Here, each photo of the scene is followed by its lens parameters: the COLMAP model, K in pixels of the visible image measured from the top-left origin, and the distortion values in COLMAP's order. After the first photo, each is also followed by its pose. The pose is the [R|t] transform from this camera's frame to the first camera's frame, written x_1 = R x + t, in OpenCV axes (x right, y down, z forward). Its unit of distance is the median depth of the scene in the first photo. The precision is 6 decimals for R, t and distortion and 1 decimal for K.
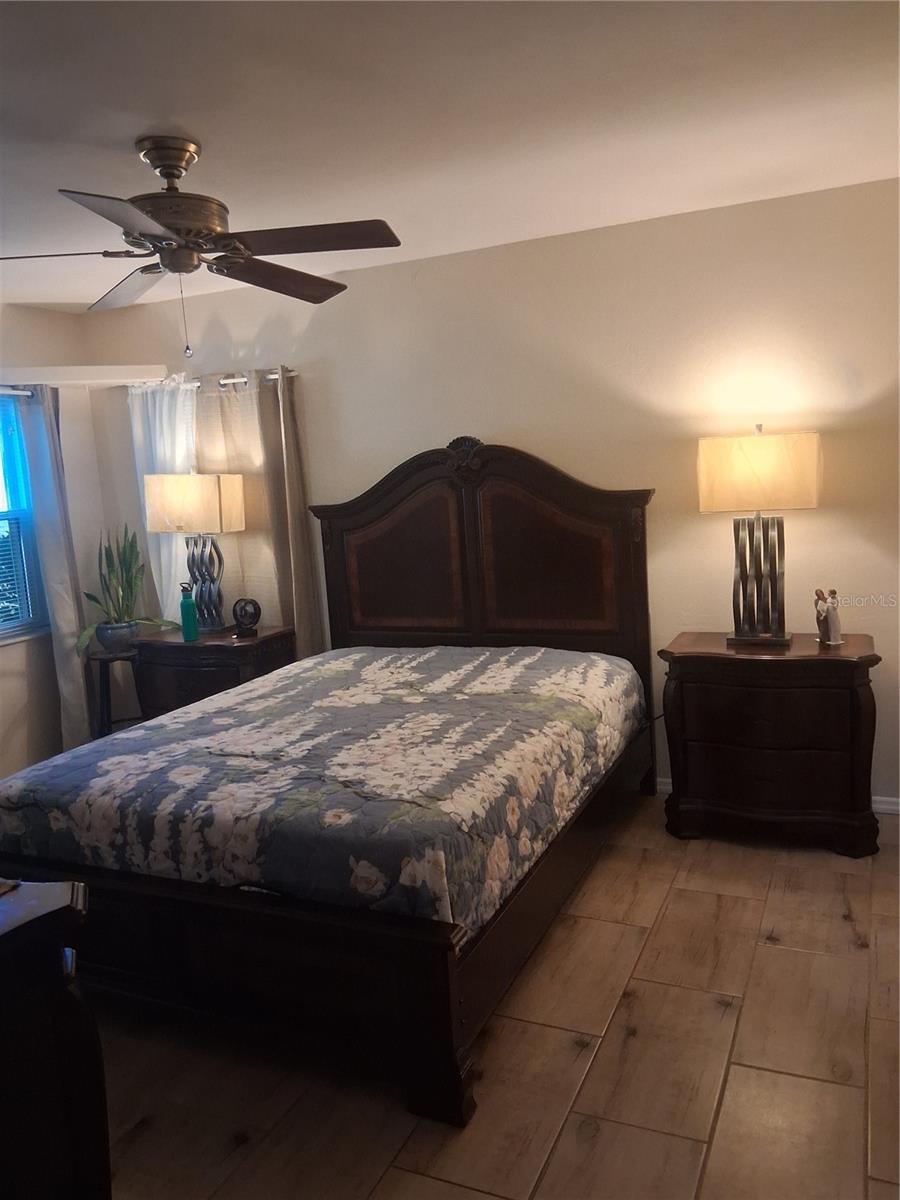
lens RADIAL K [[900.3, 0, 450.8], [0, 900.3, 615.0], [0, 0, 1]] dist [0.146403, -0.261066]
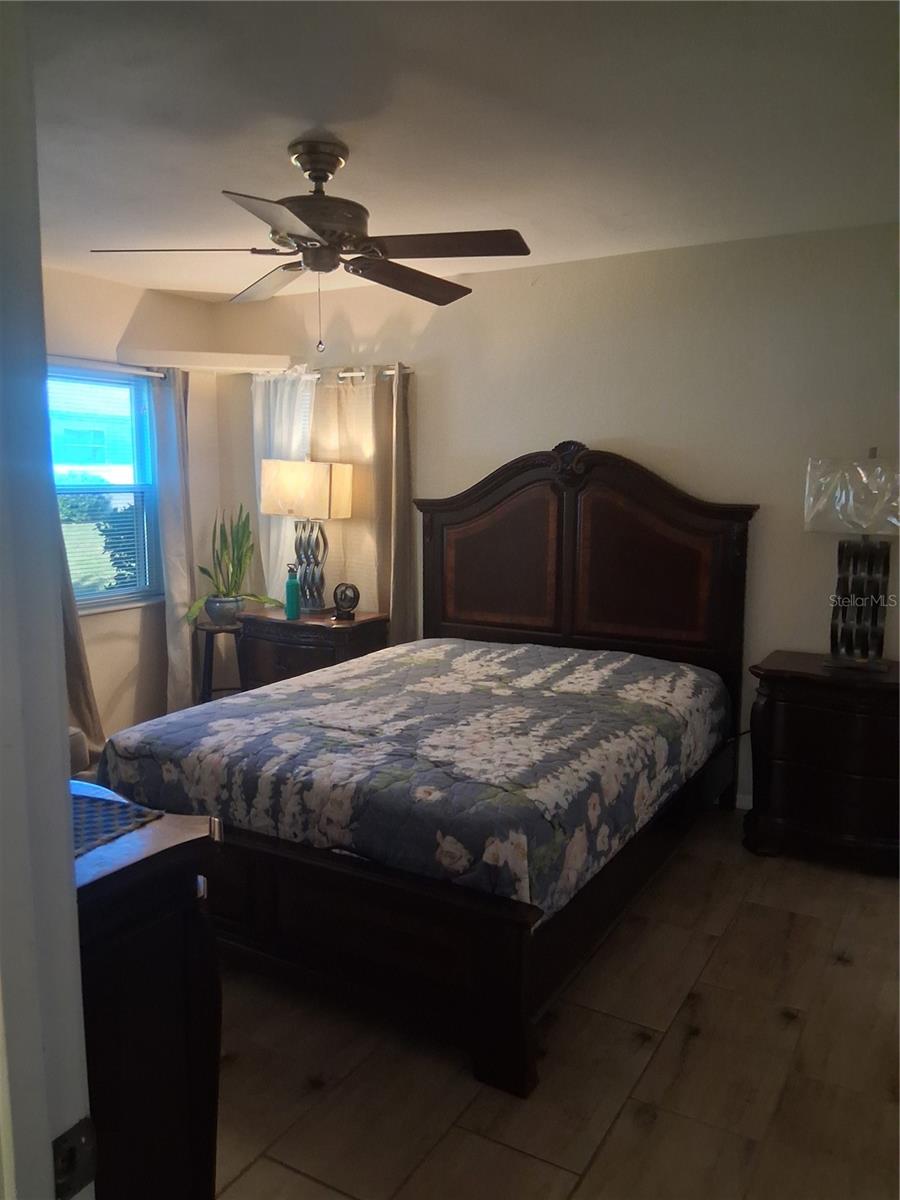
lens RADIAL K [[900.3, 0, 450.8], [0, 900.3, 615.0], [0, 0, 1]] dist [0.146403, -0.261066]
pose [[0.992676, 0.080580, -0.090010, -0.015537], [-0.080557, 0.996742, 0.003889, 0.007040], [0.090030, 0.003390, 0.995933, -0.038816]]
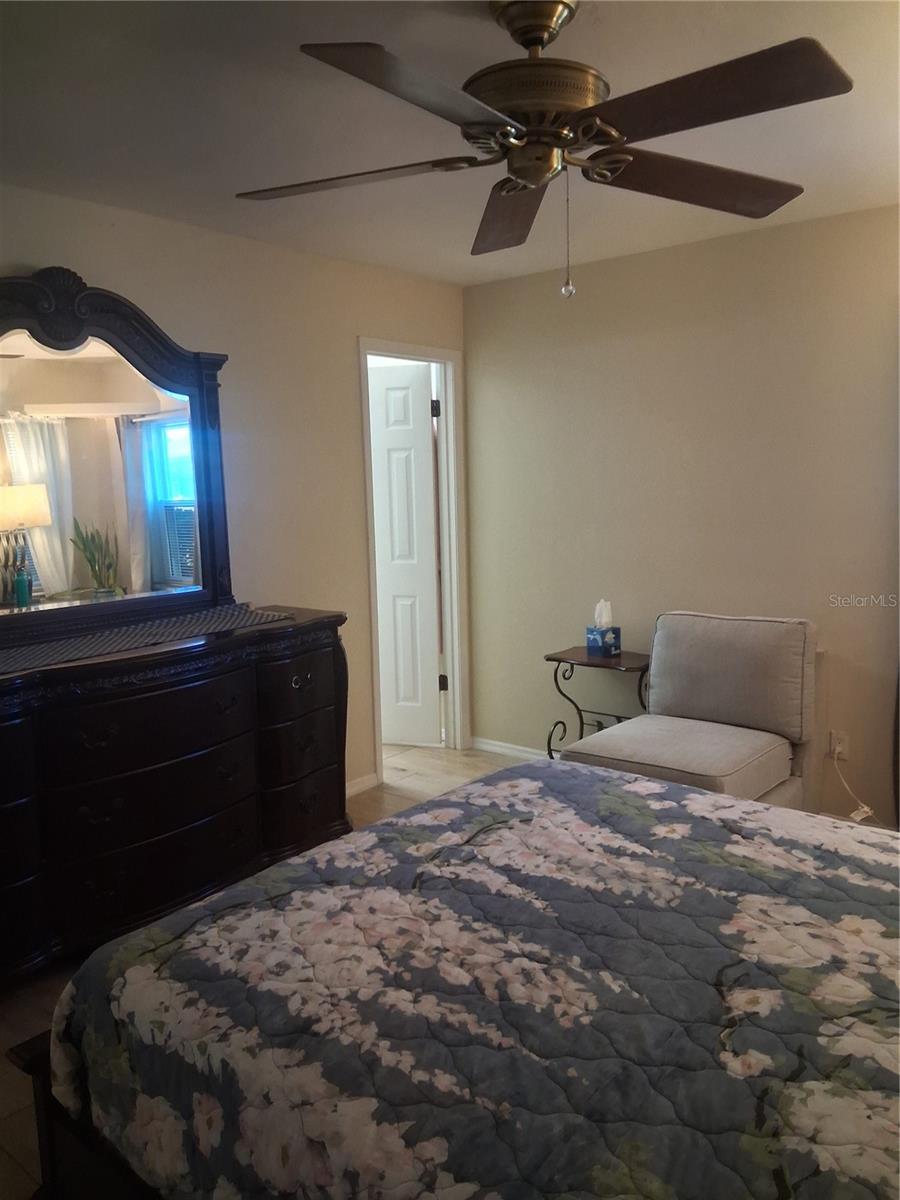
lens RADIAL K [[900.3, 0, 450.8], [0, 900.3, 615.0], [0, 0, 1]] dist [0.146403, -0.261066]
pose [[-0.265966, 0.217155, -0.939205, 0.422905], [-0.110916, 0.960932, 0.253588, -0.204290], [0.957580, 0.171618, -0.231489, 1.061860]]
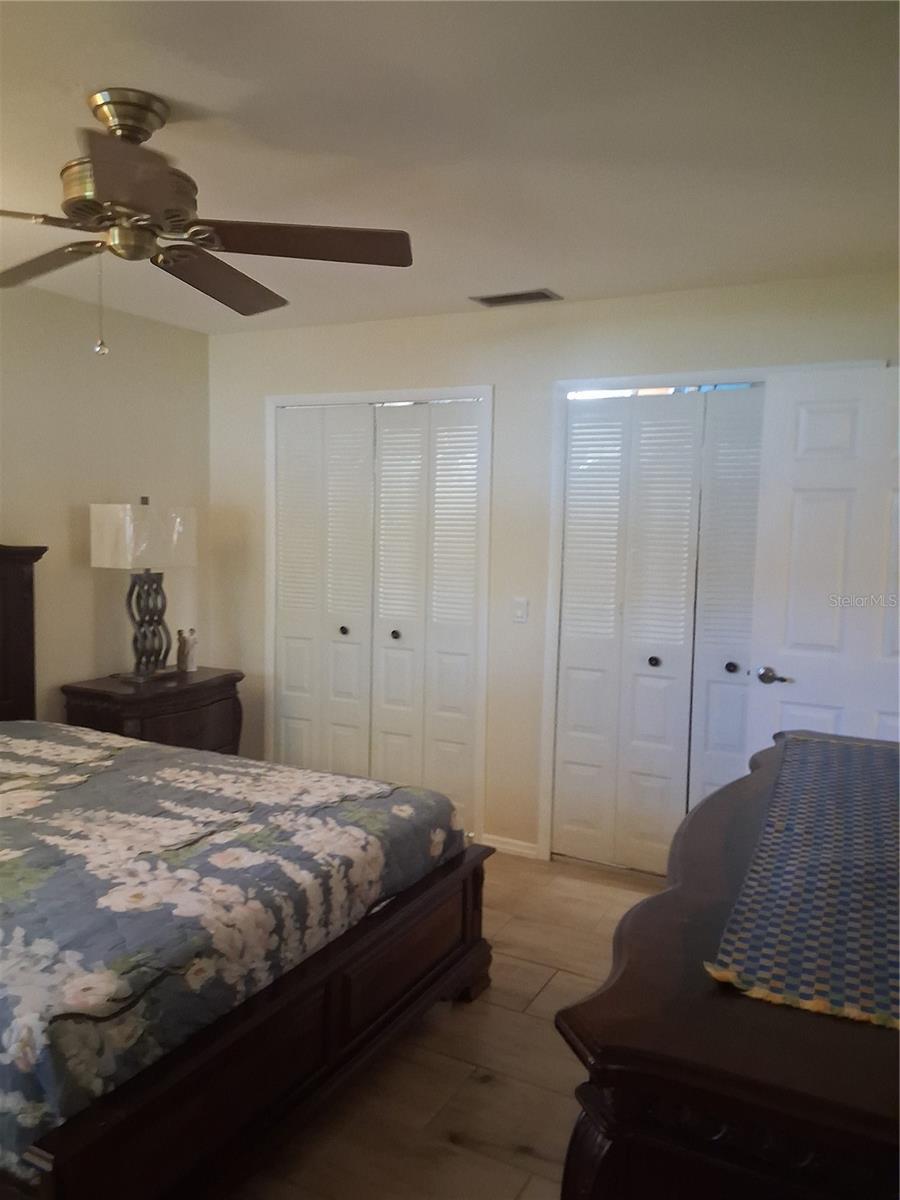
lens RADIAL K [[900.3, 0, 450.8], [0, 900.3, 615.0], [0, 0, 1]] dist [0.146403, -0.261066]
pose [[0.059148, -0.038580, 0.997503, -1.006492], [0.131897, 0.990794, 0.030500, -0.045307], [-0.989497, 0.129764, 0.063692, 0.647897]]
